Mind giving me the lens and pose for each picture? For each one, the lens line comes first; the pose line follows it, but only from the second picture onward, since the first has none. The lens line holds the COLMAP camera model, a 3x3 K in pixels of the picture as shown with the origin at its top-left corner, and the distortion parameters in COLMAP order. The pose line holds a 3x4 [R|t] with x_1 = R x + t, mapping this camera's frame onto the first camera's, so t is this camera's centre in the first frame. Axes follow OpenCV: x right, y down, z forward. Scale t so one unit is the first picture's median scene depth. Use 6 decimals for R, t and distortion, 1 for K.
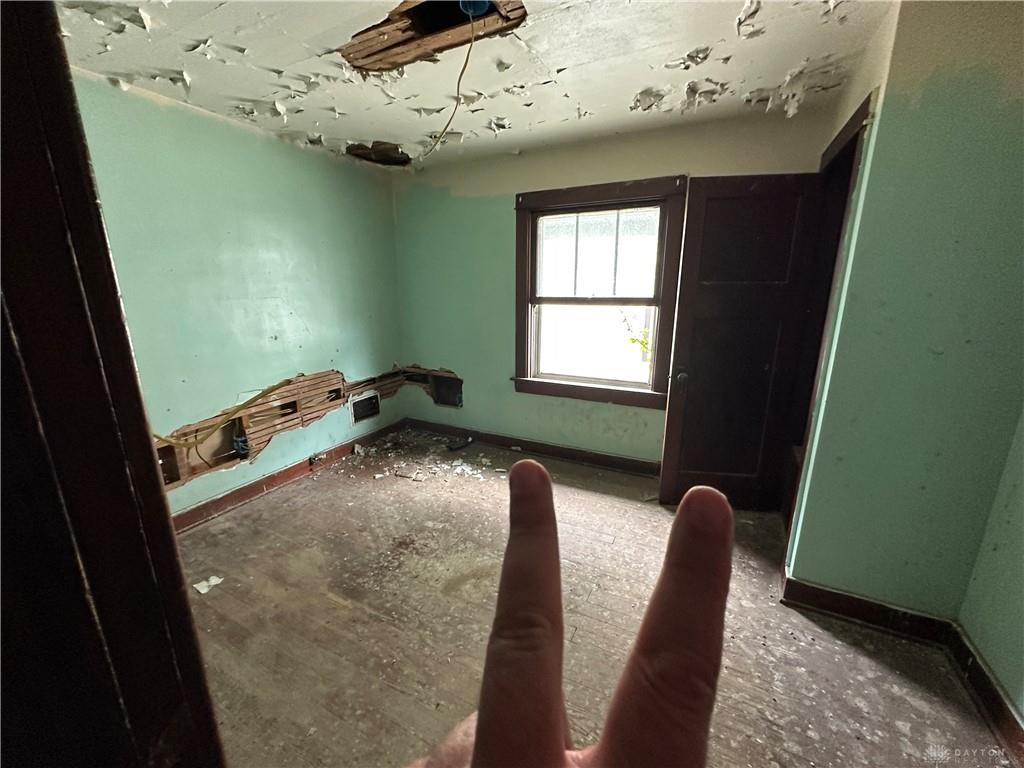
lens RADIAL K [[407.9, 0, 511.9], [0, 407.9, 384.9], [0, 0, 1]] dist [-0.003773, 0.000642]
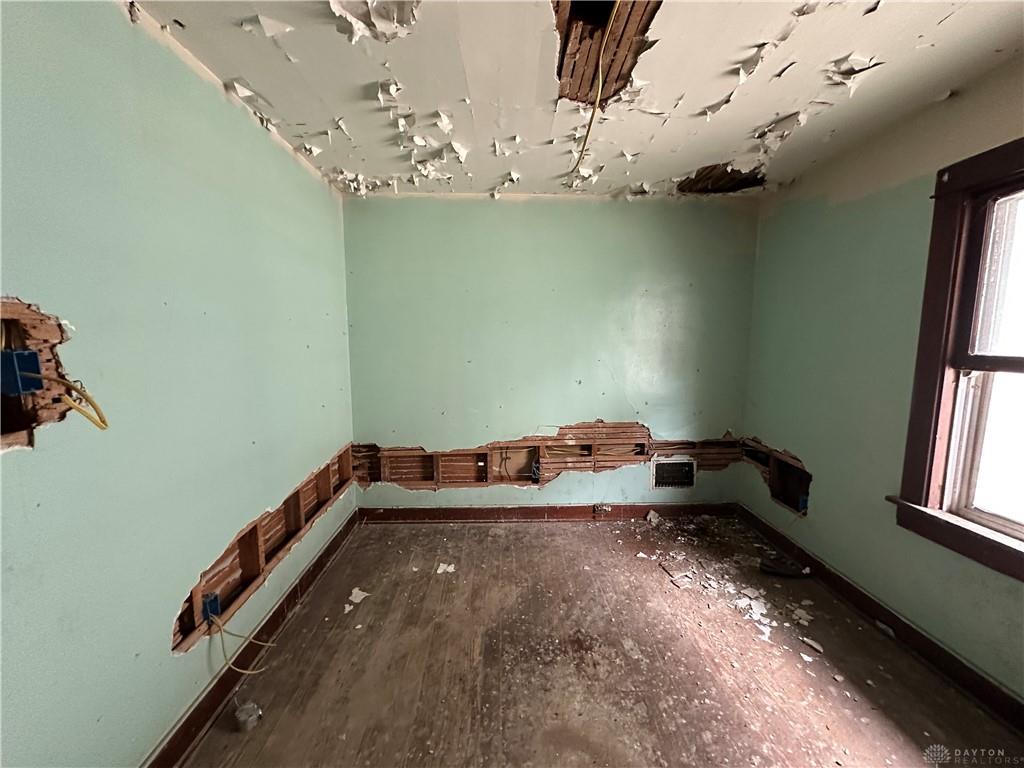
lens RADIAL K [[407.9, 0, 511.9], [0, 407.9, 384.9], [0, 0, 1]] dist [-0.003773, 0.000642]
pose [[0.481595, 0.104505, -0.870141, 0.245182], [-0.210657, 0.977560, 0.000814, -0.066064], [0.850700, 0.182909, 0.492803, 0.299268]]
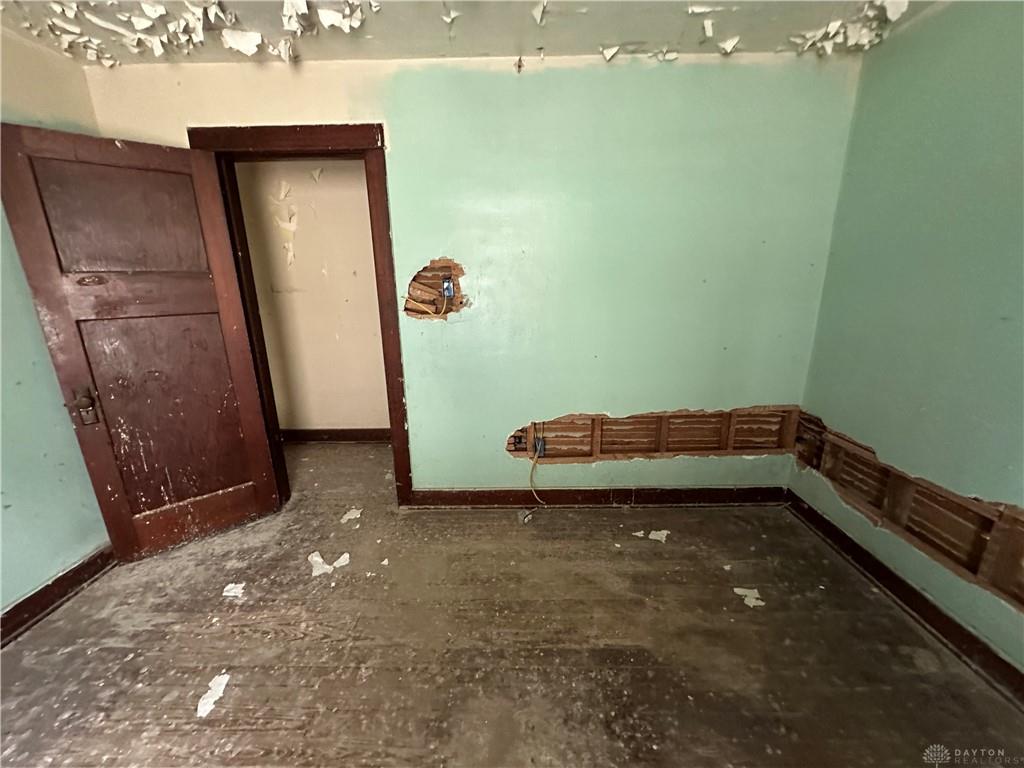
lens RADIAL K [[407.9, 0, 511.9], [0, 407.9, 384.9], [0, 0, 1]] dist [-0.003773, 0.000642]
pose [[-0.895681, 0.126839, -0.426224, 0.032576], [-0.091974, 0.884899, 0.456611, -0.188964], [0.435081, 0.448180, -0.780922, 0.829593]]
